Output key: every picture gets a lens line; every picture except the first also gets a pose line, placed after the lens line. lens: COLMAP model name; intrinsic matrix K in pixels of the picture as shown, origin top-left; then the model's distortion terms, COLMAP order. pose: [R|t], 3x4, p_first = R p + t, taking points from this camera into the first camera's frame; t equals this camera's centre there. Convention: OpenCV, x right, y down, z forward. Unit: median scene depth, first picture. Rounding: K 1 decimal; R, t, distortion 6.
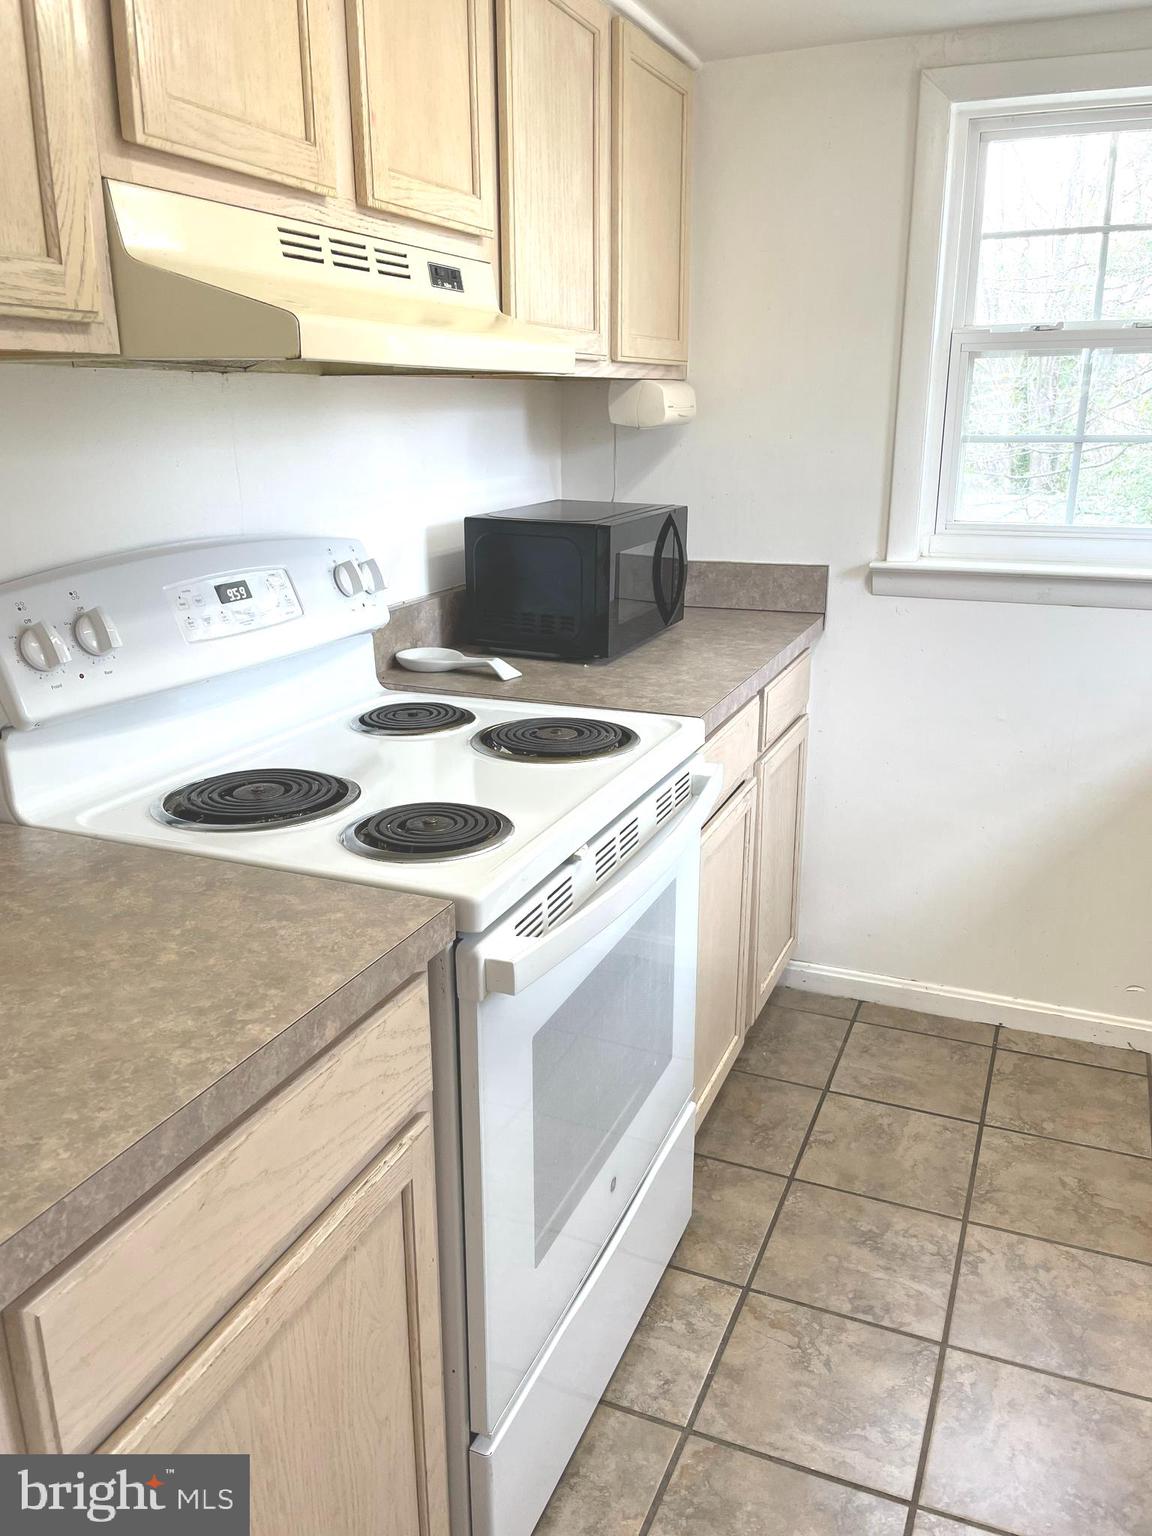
lens RADIAL K [[1154.3, 0, 575.3], [0, 1154.3, 760.8], [0, 0, 1]] dist [0.011528, -0.049900]
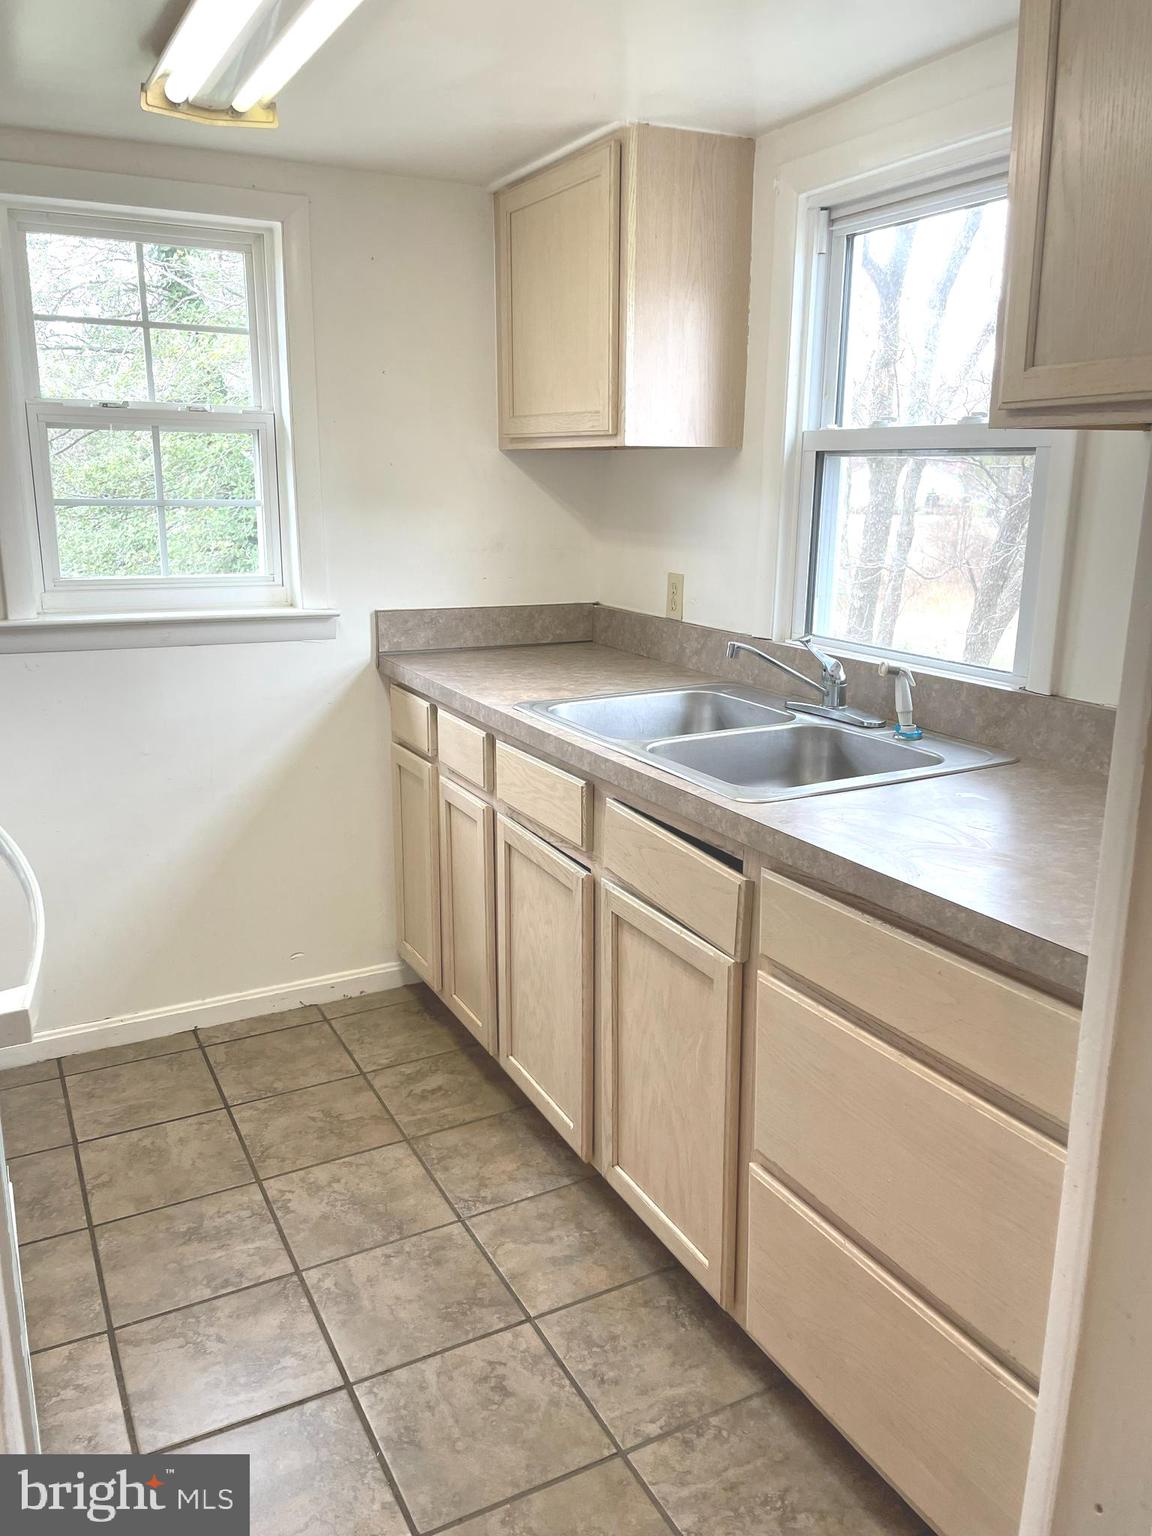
lens RADIAL K [[1154.3, 0, 581.7], [0, 1154.3, 765.6], [0, 0, 1]] dist [0.011528, -0.049900]
pose [[0.624223, -0.180085, 0.760208, -0.263142], [0.217794, 0.974606, 0.052038, 0.010000], [-0.750274, 0.133086, 0.647593, -0.031897]]
